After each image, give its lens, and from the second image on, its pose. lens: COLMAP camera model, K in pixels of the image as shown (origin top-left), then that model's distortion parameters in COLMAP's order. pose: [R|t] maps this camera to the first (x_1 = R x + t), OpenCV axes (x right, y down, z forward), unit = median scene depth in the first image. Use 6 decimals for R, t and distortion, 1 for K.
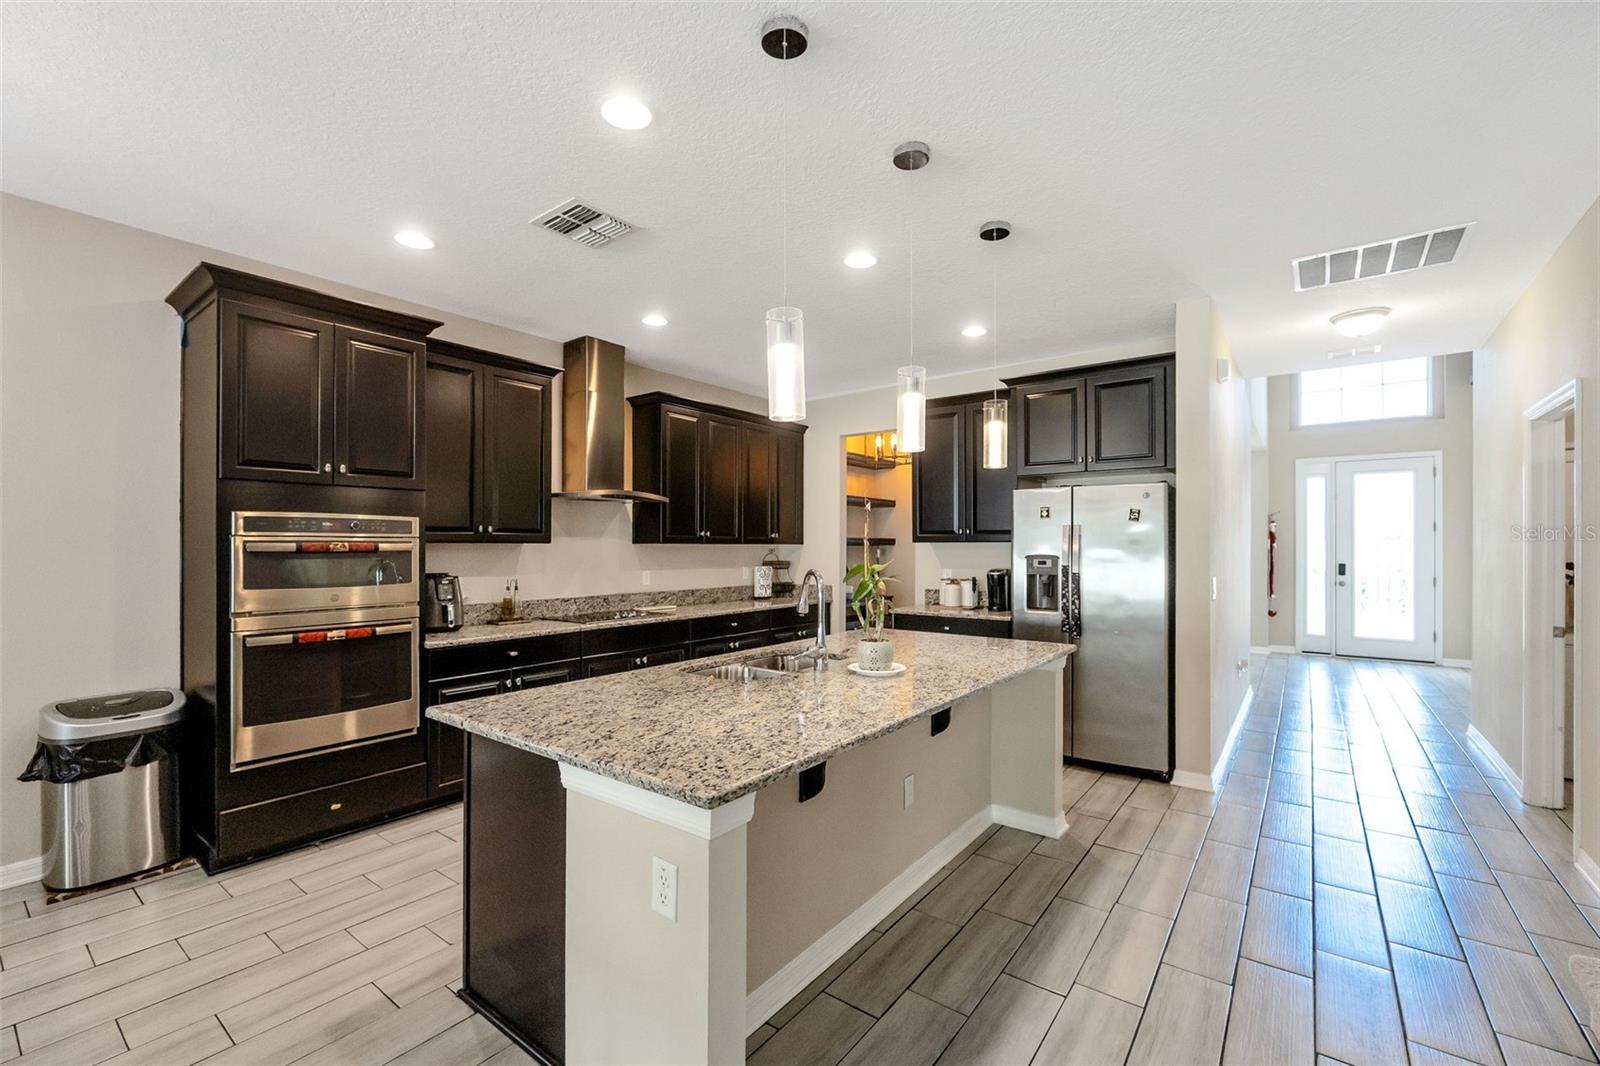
lens RADIAL K [[675.7, 0, 807.3], [0, 675.7, 538.6], [0, 0, 1]] dist [-0.007499, -0.001134]
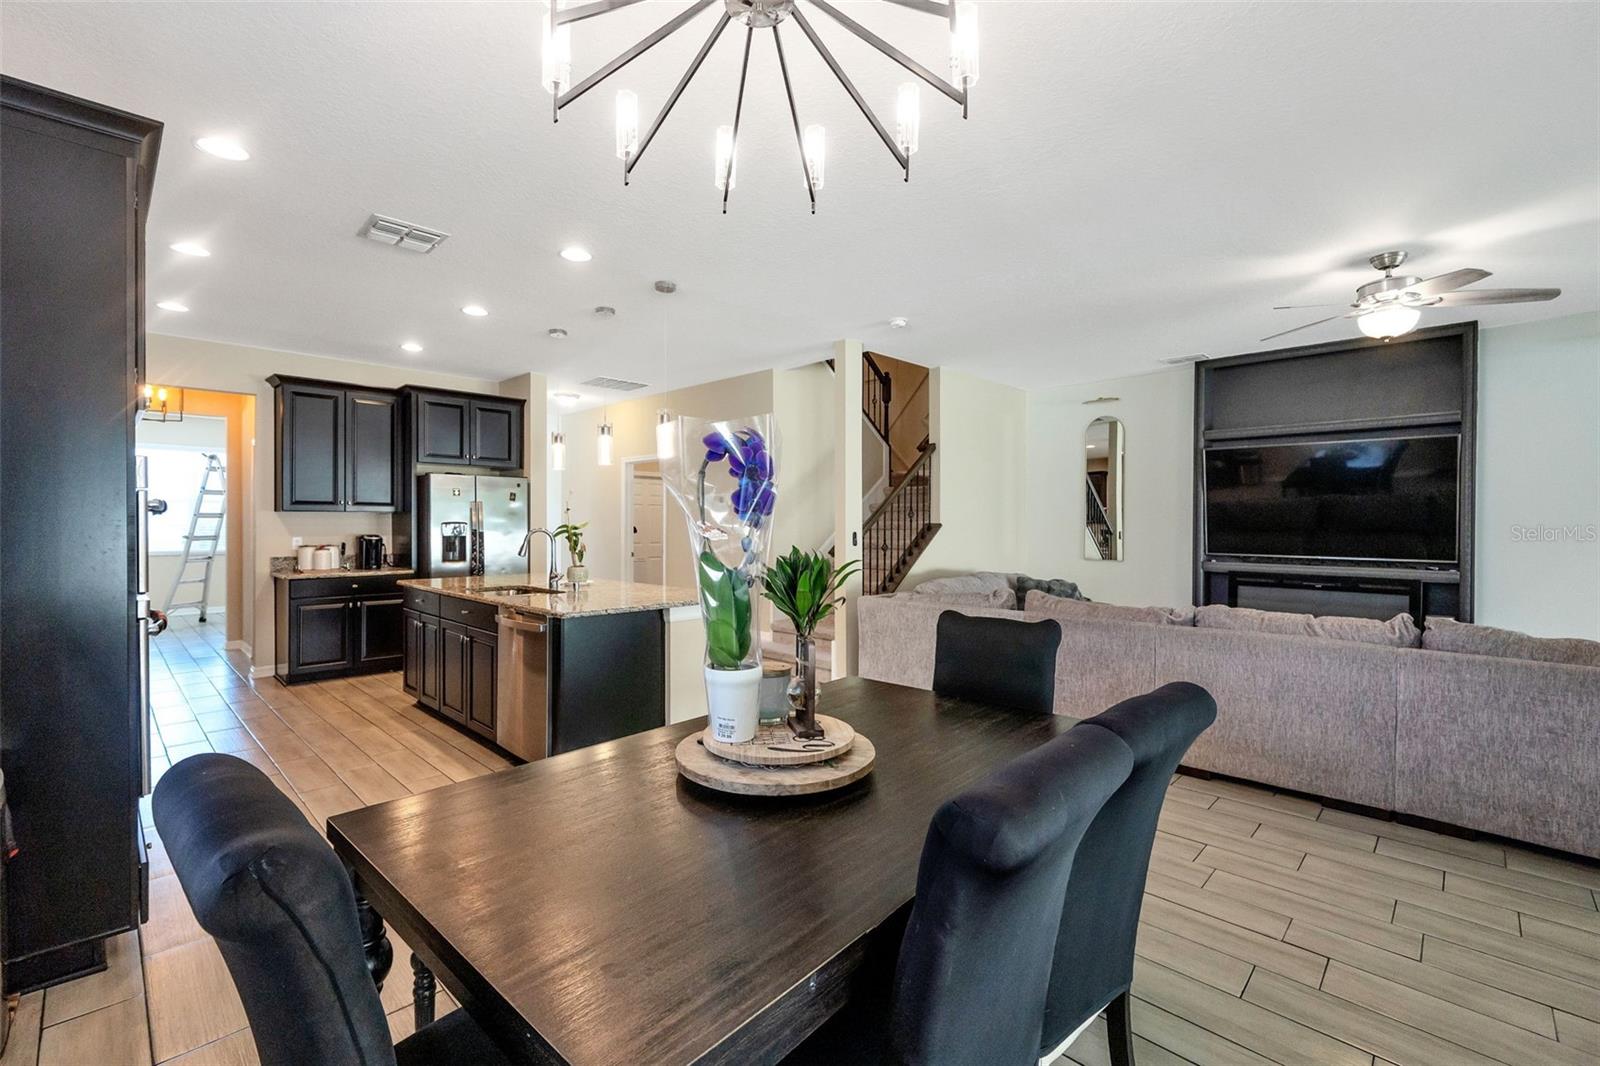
lens RADIAL K [[686.6, 0, 772.3], [0, 686.6, 528.4], [0, 0, 1]] dist [-0.013271, 0.001296]
pose [[0.150098, -0.007679, 0.988641, -1.034793], [-0.011394, 0.999890, 0.009496, 0.017593], [-0.988605, -0.012690, 0.149994, 0.135895]]
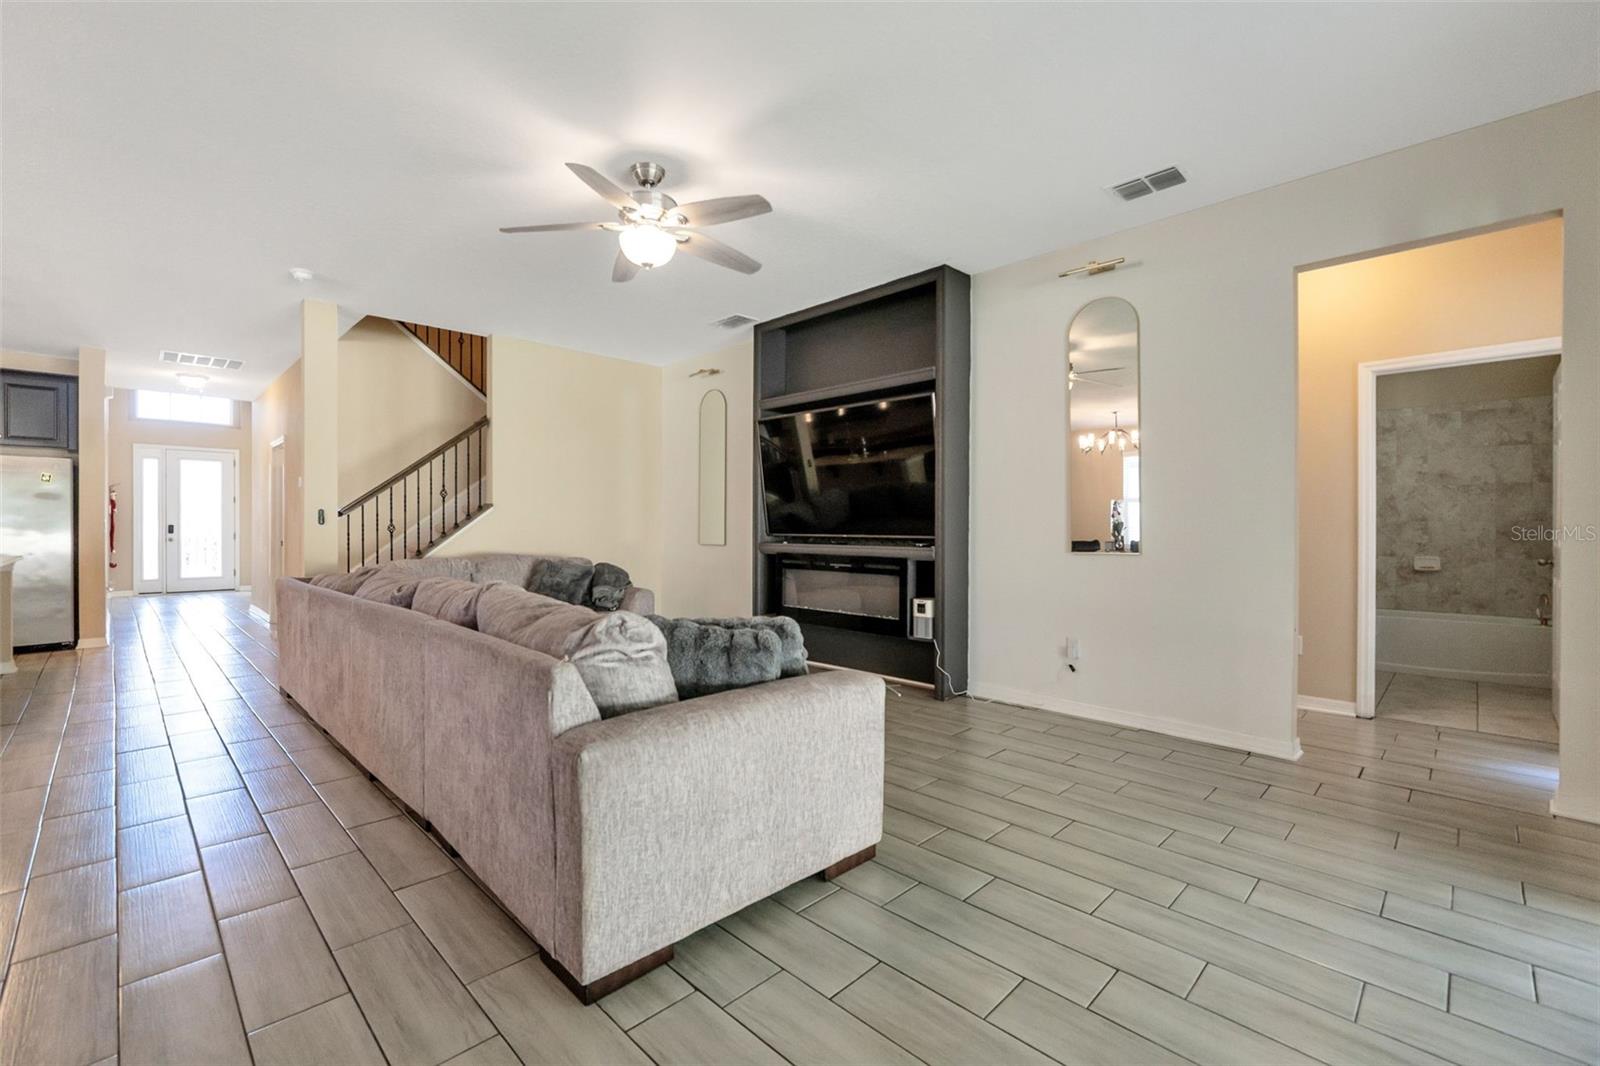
lens RADIAL K [[686.6, 0, 775.2], [0, 686.6, 531.1], [0, 0, 1]] dist [-0.013271, 0.001296]
pose [[0.153788, -0.010369, 0.988049, -0.760801], [-0.005880, 0.999918, 0.011409, 0.056043], [-0.988086, -0.007564, 0.153714, -0.849448]]
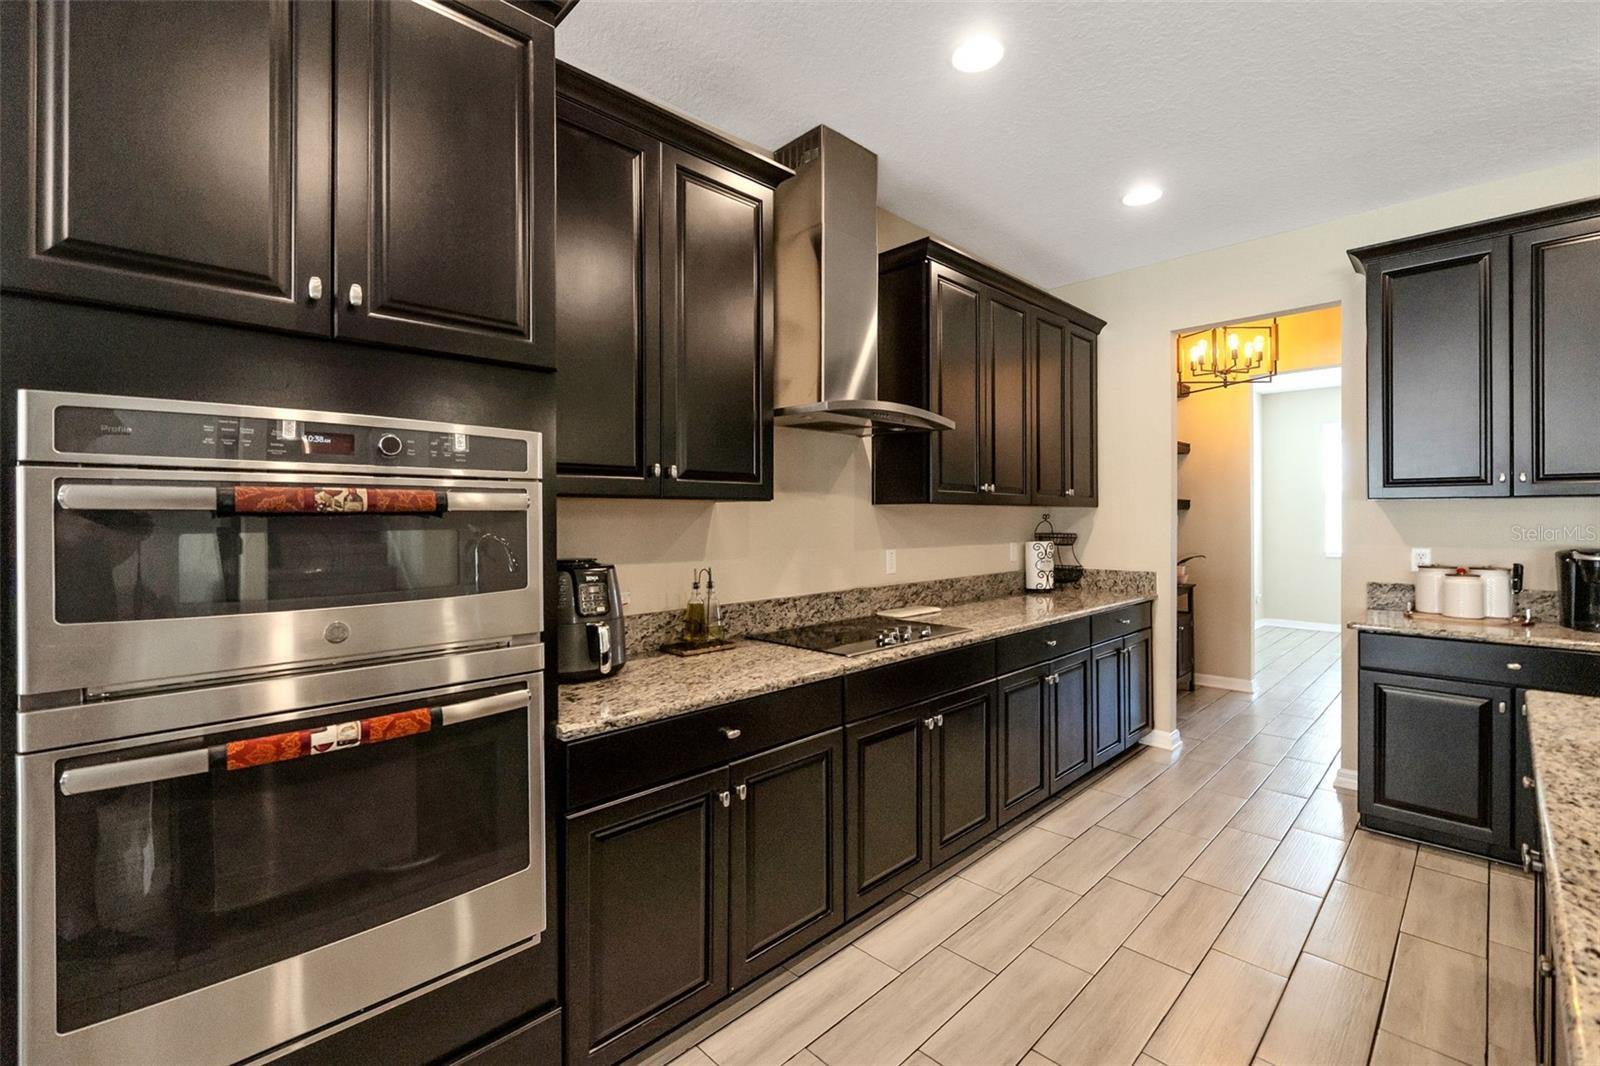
lens RADIAL K [[686.6, 0, 808.3], [0, 686.6, 509.8], [0, 0, 1]] dist [-0.013271, 0.001296]
pose [[0.989208, -0.004364, -0.146452, -0.296422], [0.004624, 0.999988, 0.001434, 0.014501], [0.146444, -0.002095, 0.989217, 0.509892]]
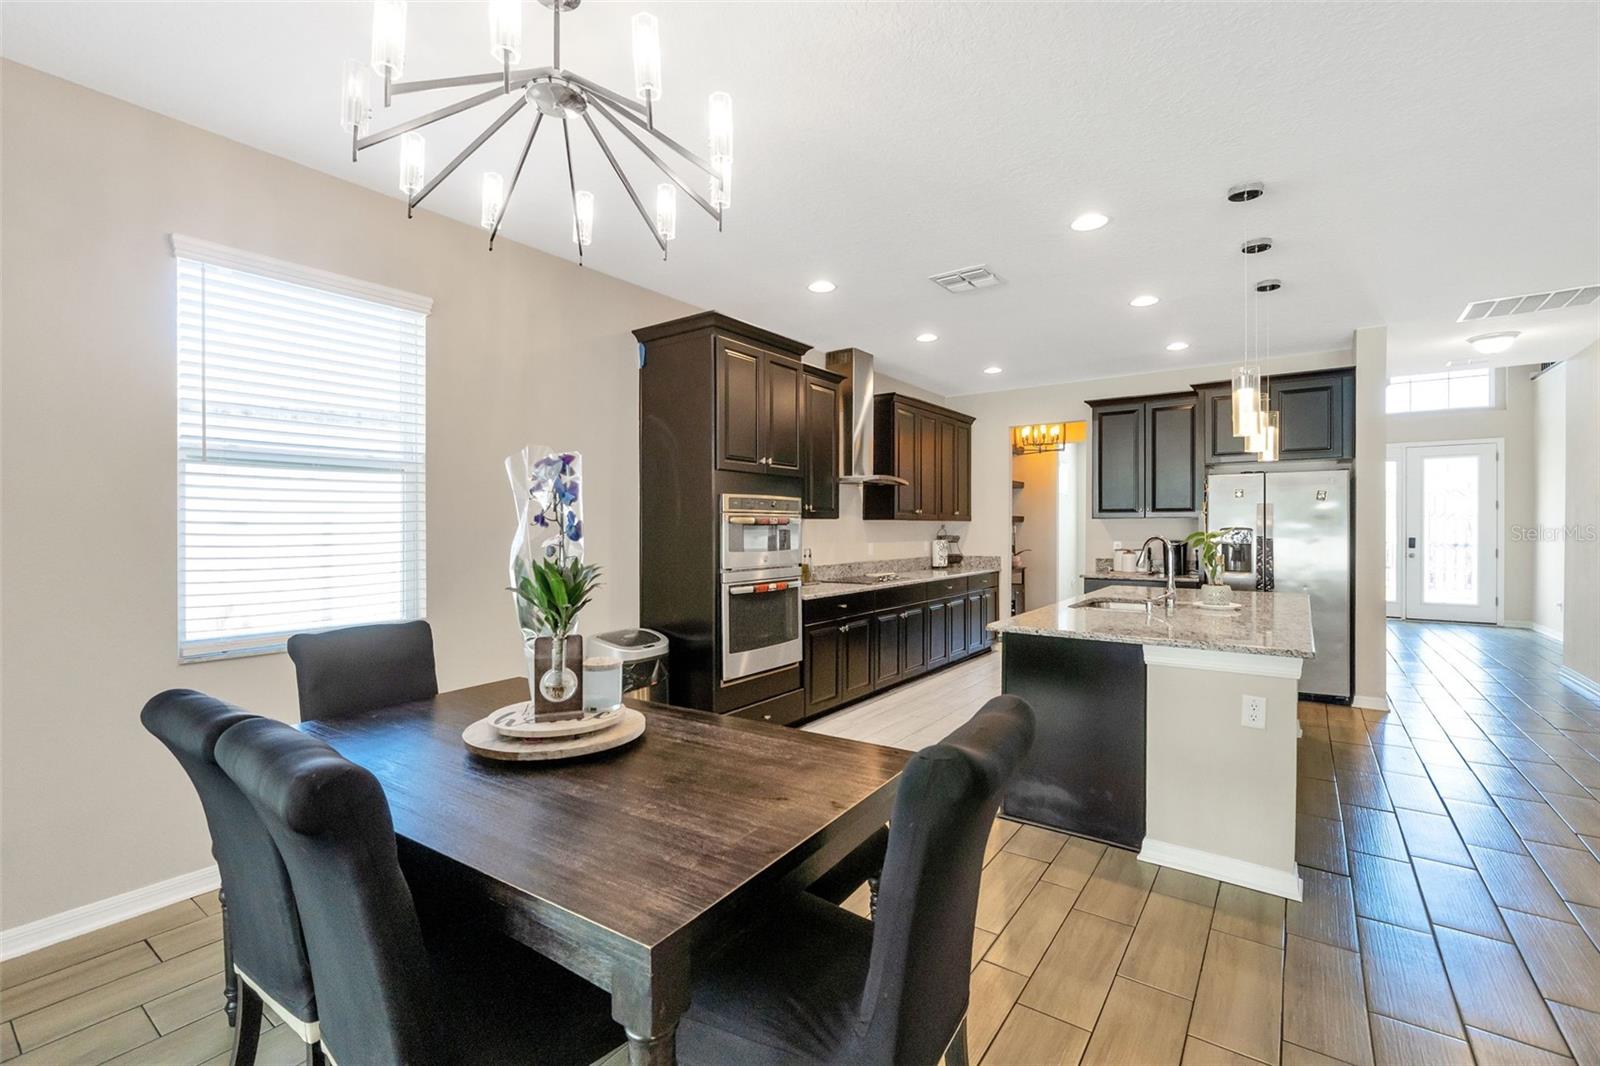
lens RADIAL K [[686.6, 0, 799.4], [0, 686.6, 524.5], [0, 0, 1]] dist [-0.013271, 0.001296]
pose [[0.999937, -0.002375, 0.010984, -0.503087], [0.002286, 0.999965, 0.008069, 0.006939], [-0.011003, -0.008044, 0.999907, -0.265990]]
